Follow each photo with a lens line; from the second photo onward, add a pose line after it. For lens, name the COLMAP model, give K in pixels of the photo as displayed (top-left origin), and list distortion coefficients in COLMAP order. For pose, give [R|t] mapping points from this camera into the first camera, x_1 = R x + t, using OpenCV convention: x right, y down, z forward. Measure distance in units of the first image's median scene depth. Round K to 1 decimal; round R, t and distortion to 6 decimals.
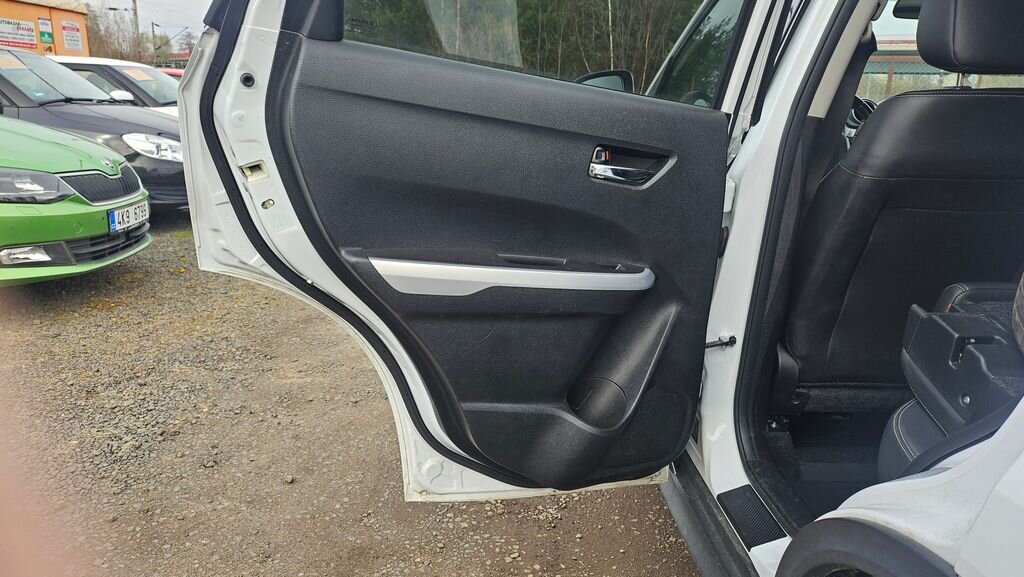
lens RADIAL K [[736.1, 0, 517.9], [0, 736.1, 289.2], [0, 0, 1]] dist [0.062754, -0.077714]
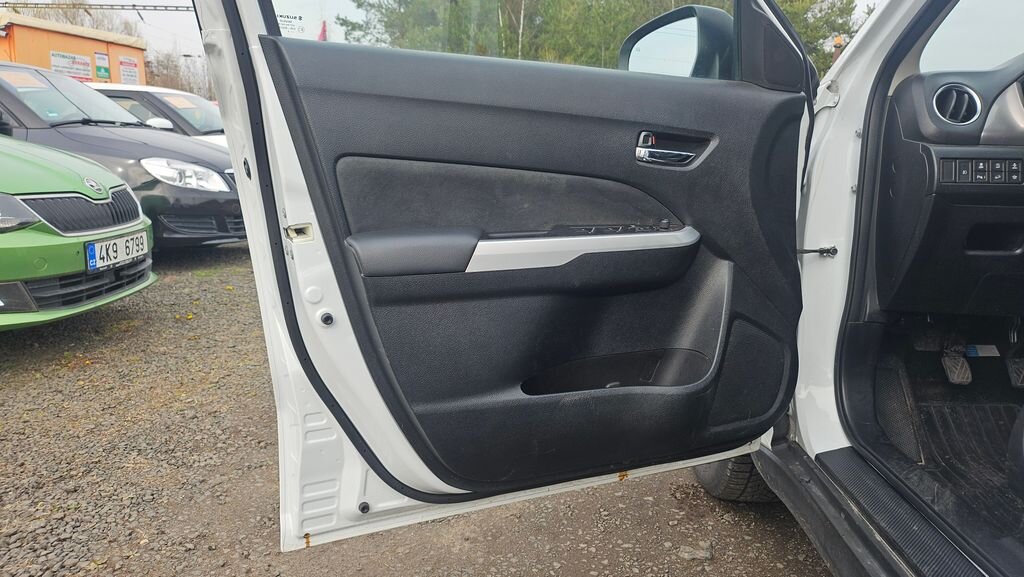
lens RADIAL K [[736.1, 0, 517.9], [0, 736.1, 289.2], [0, 0, 1]] dist [0.062754, -0.077714]
pose [[0.996930, 0.006623, -0.078012, -0.026590], [-0.010835, 0.998498, -0.053698, -0.016466], [0.077539, 0.054379, 0.995505, 0.219975]]
